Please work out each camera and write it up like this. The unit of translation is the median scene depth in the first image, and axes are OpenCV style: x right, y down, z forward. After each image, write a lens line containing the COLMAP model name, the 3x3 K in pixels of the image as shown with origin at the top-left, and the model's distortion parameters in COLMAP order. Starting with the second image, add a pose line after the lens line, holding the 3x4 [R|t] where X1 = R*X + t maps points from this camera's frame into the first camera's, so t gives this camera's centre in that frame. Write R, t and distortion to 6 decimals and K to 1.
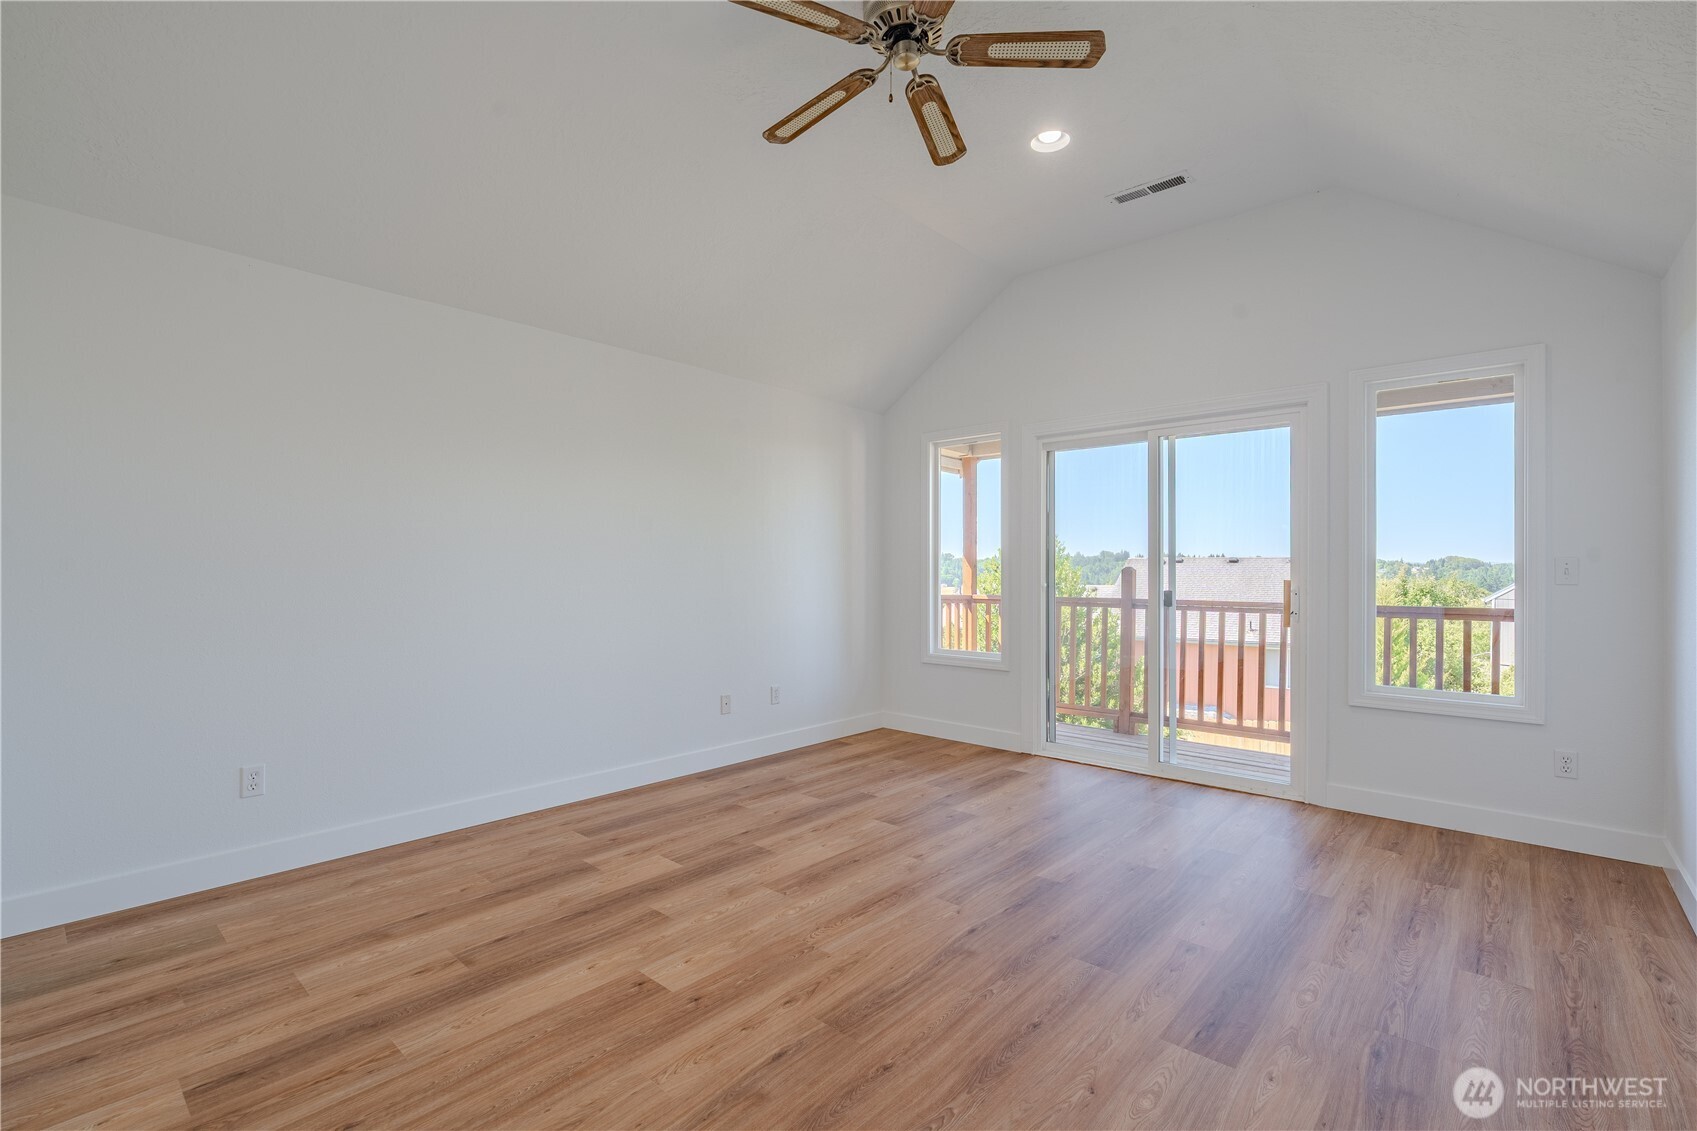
lens RADIAL K [[759.0, 0, 840.4], [0, 759.0, 561.3], [0, 0, 1]] dist [-0.002626, 0.000469]
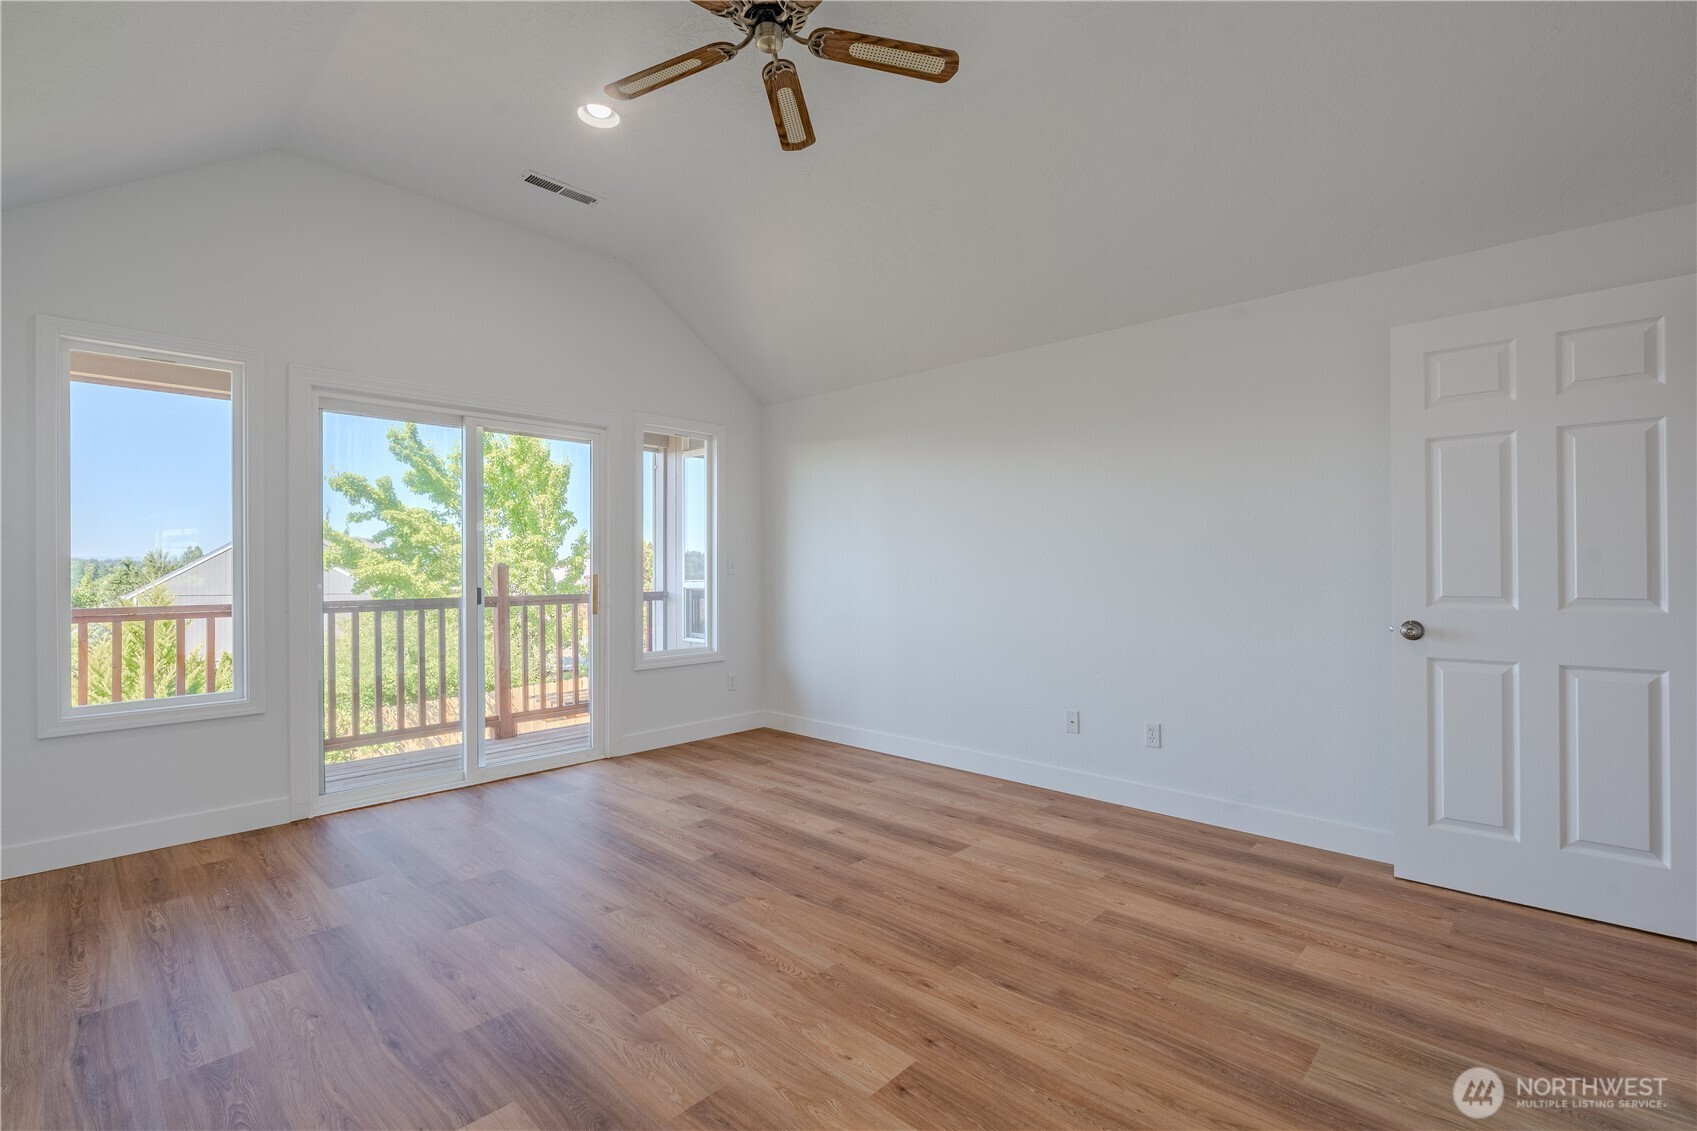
lens RADIAL K [[759.0, 0, 855.7], [0, 759.0, 566.5], [0, 0, 1]] dist [-0.002626, 0.000469]
pose [[0.018954, -0.004843, 0.999809, -0.626741], [-0.011130, 0.999925, 0.005055, 0.001842], [-0.999758, -0.011223, 0.018899, 0.613617]]
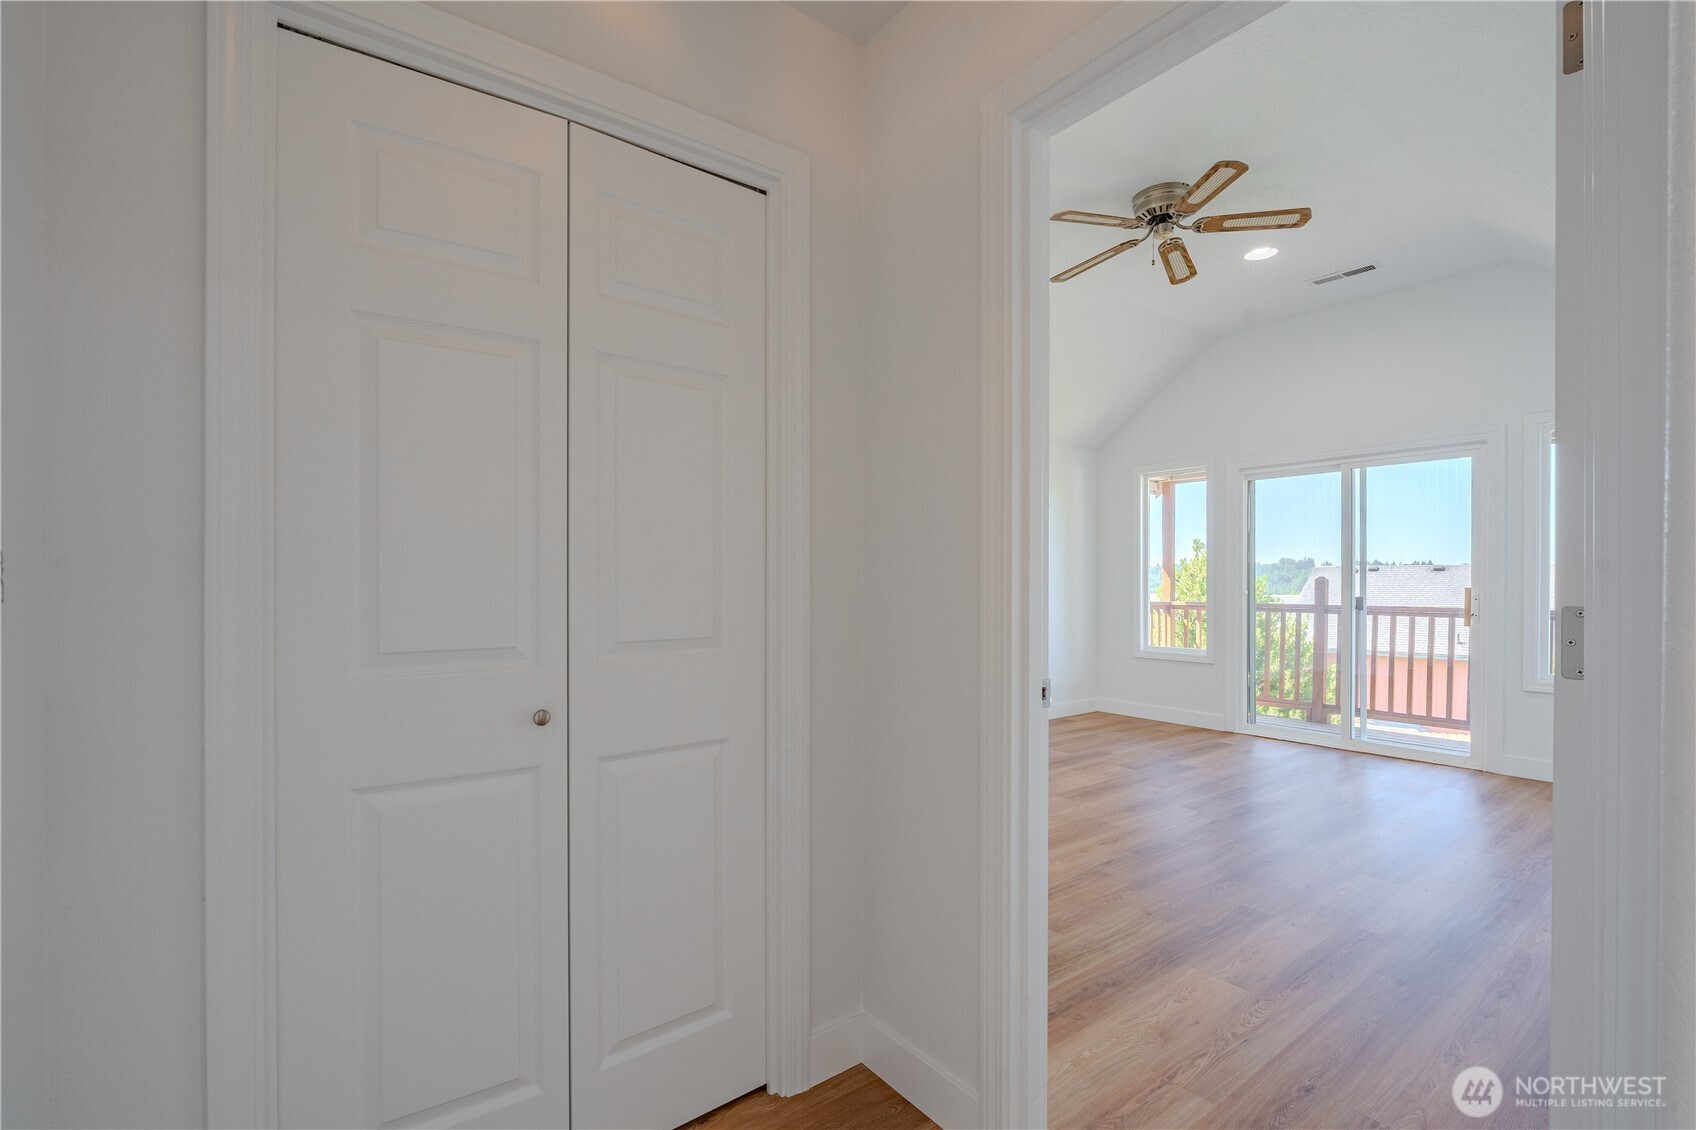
lens RADIAL K [[758.5, 0, 851.1], [0, 758.5, 580.6], [0, 0, 1]] dist [-0.002626, 0.000469]
pose [[0.982975, -0.002445, -0.183724, -0.170285], [0.004712, 0.999918, 0.011905, -0.006548], [0.183680, -0.012568, 0.982906, -0.401137]]
